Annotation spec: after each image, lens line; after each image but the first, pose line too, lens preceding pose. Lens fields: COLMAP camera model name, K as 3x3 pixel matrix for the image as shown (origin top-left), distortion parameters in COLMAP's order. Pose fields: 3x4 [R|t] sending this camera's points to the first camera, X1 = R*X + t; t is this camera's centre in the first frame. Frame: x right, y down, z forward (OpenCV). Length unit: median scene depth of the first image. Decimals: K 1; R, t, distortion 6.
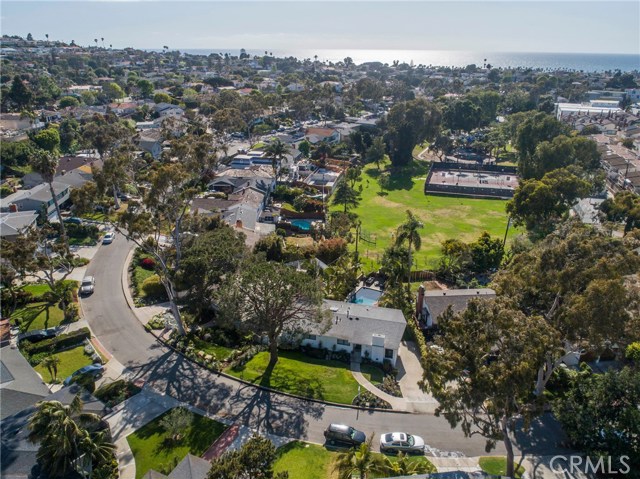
lens RADIAL K [[449.3, 0, 319.0], [0, 449.3, 238.3], [0, 0, 1]] dist [-0.020202, 0.004241]
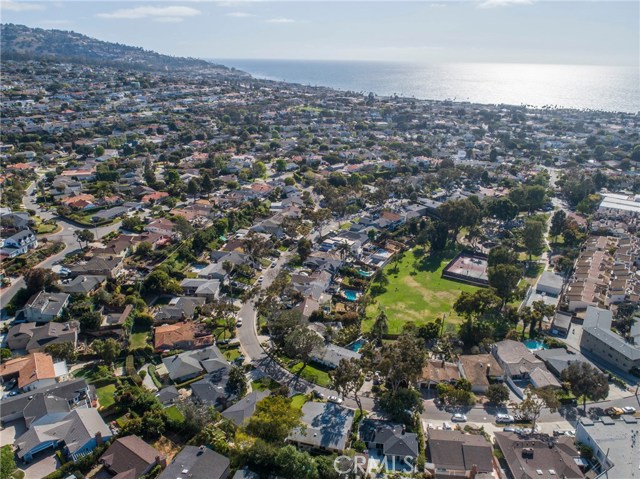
lens RADIAL K [[449.3, 0, 319.9], [0, 449.3, 240.4], [0, 0, 1]] dist [-0.020202, 0.004241]
pose [[0.958740, 0.091556, -0.269137, 0.558301], [-0.097027, 0.995257, -0.007066, -0.400814], [0.267213, 0.032888, 0.963076, -1.358541]]
